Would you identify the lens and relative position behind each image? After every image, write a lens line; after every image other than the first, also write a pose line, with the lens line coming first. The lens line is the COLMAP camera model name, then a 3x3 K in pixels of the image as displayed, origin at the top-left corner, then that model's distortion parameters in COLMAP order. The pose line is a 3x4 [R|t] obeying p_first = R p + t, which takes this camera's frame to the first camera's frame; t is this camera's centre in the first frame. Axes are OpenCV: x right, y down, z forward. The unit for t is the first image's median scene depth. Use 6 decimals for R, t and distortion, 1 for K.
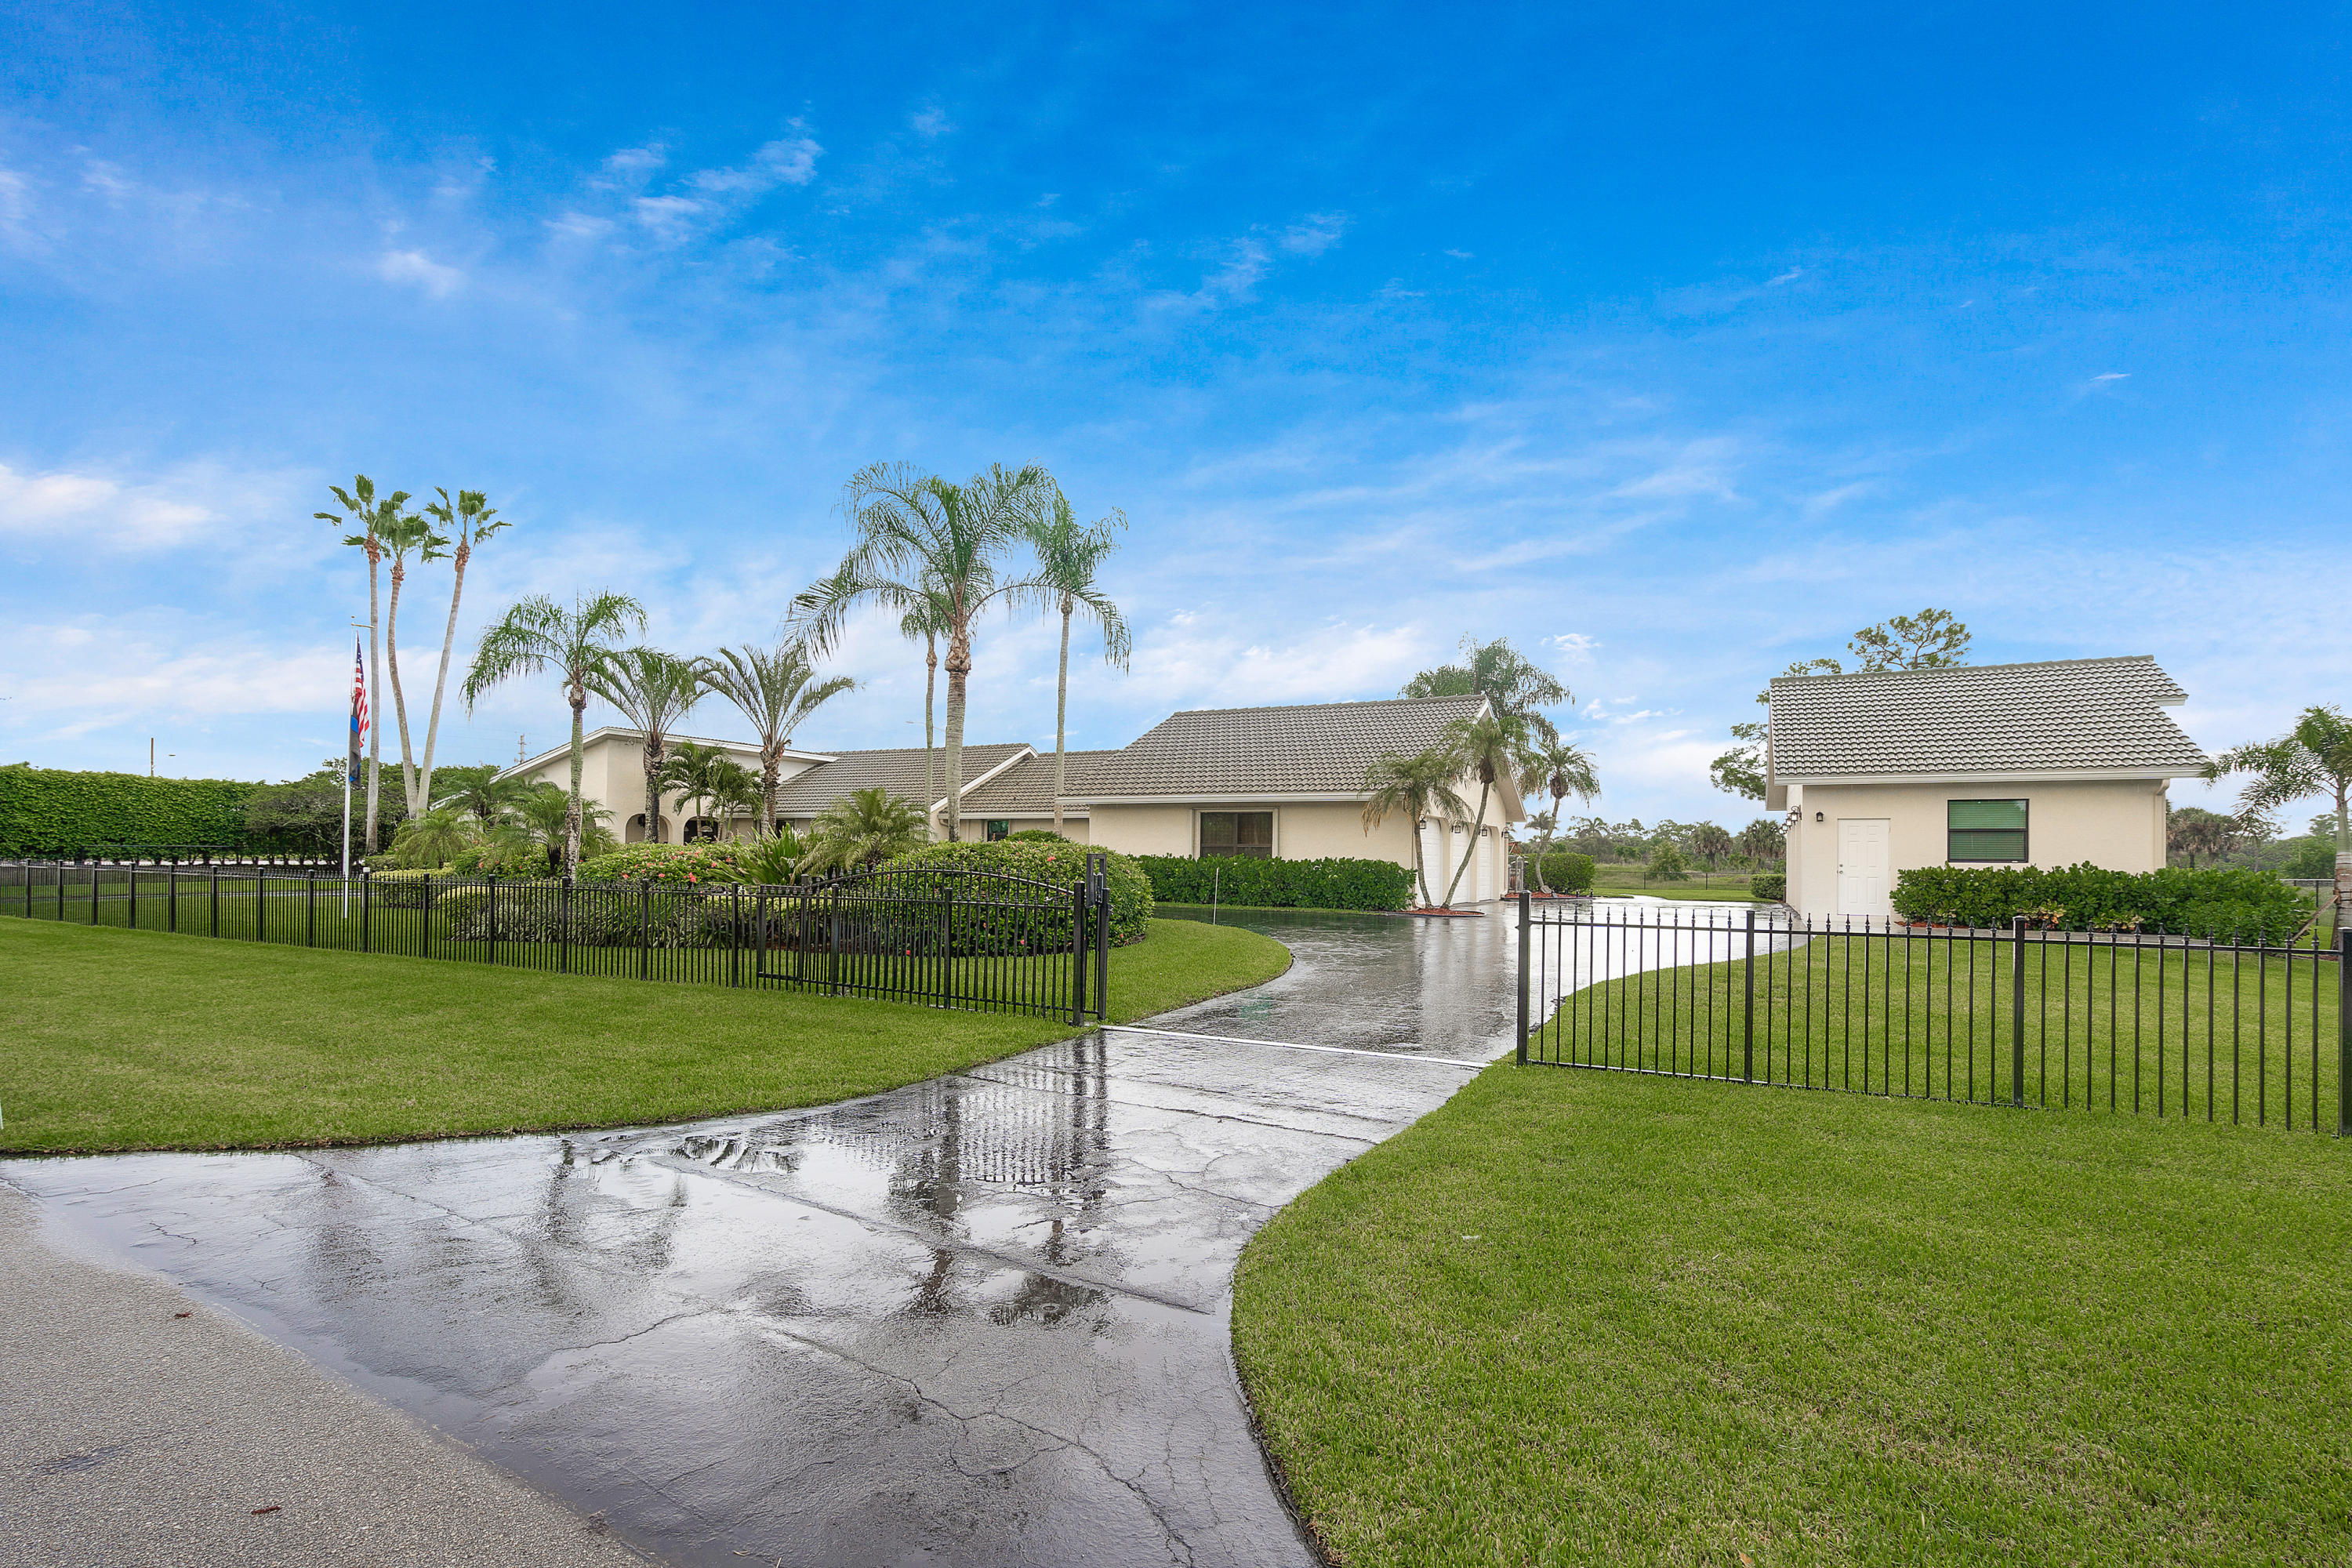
lens RADIAL K [[1075.0, 0, 1184.8], [0, 1075.0, 806.3], [0, 0, 1]] dist [-0.000445, 0.001148]
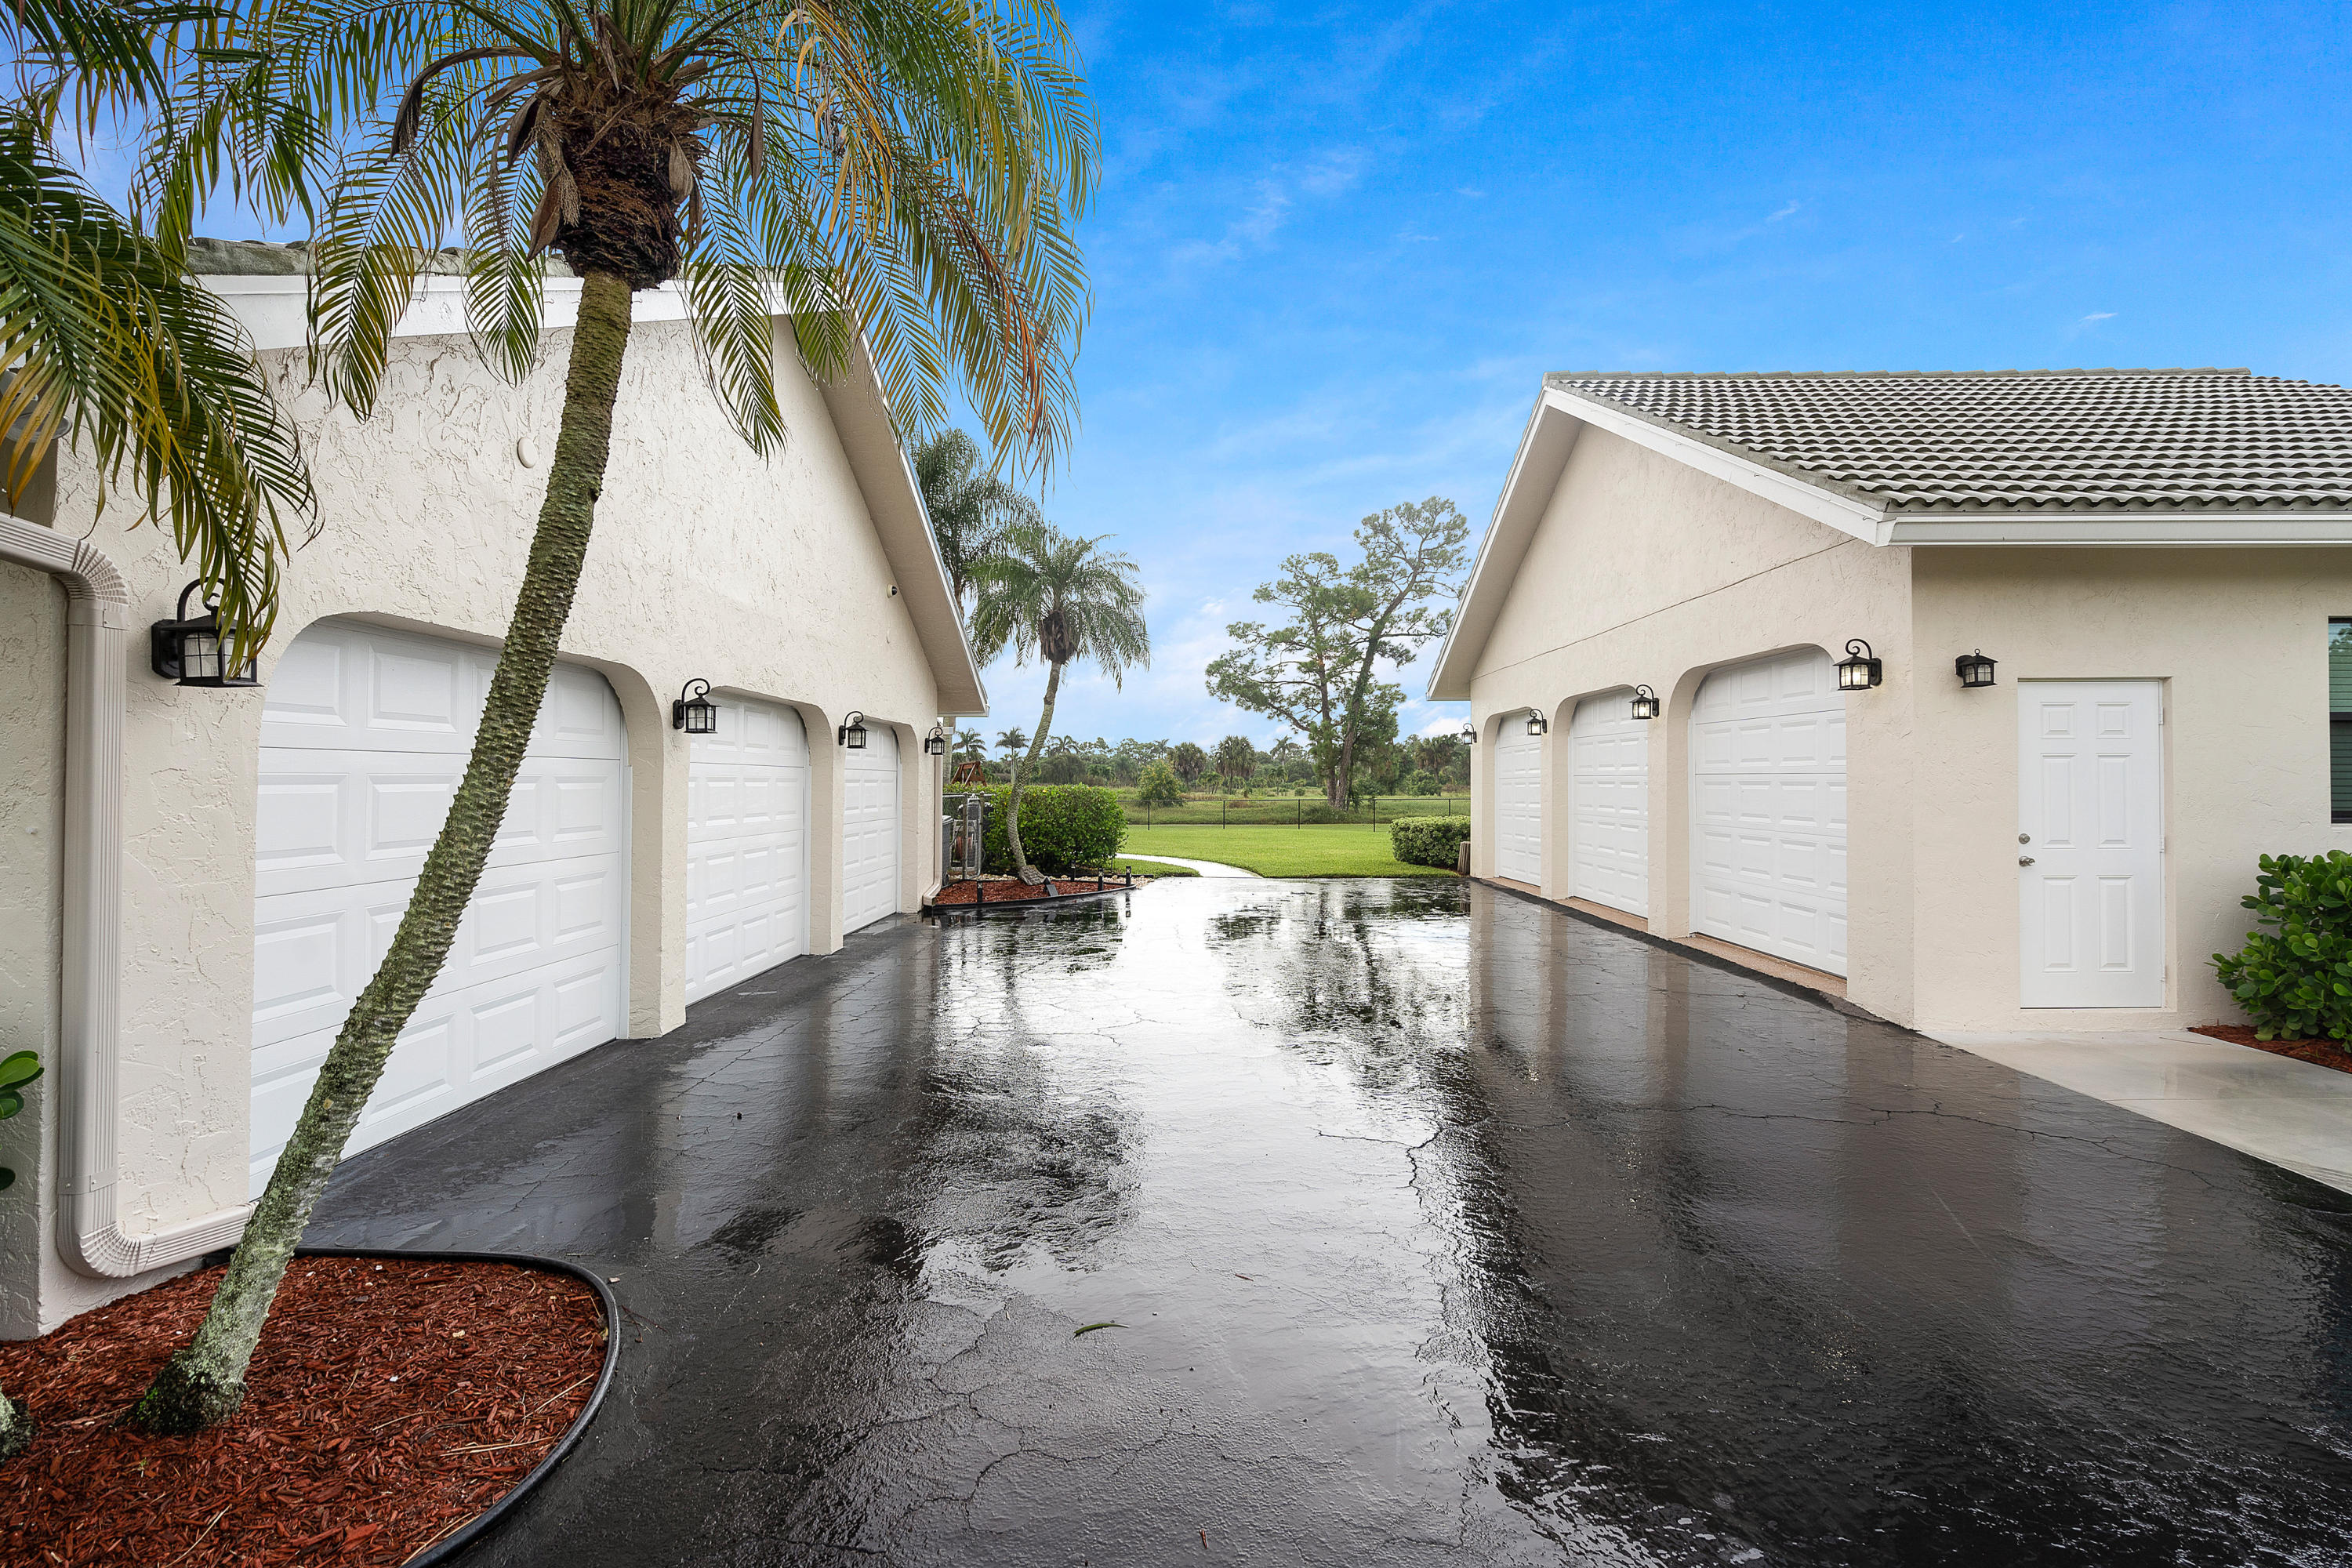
lens RADIAL K [[1075.0, 0, 1186.1], [0, 1075.0, 766.8], [0, 0, 1]] dist [-0.000445, 0.001148]
pose [[0.886650, -0.007777, 0.462375, 0.096055], [-0.010093, 0.999295, 0.036161, 0.009350], [-0.462331, -0.036729, 0.885947, 0.294970]]
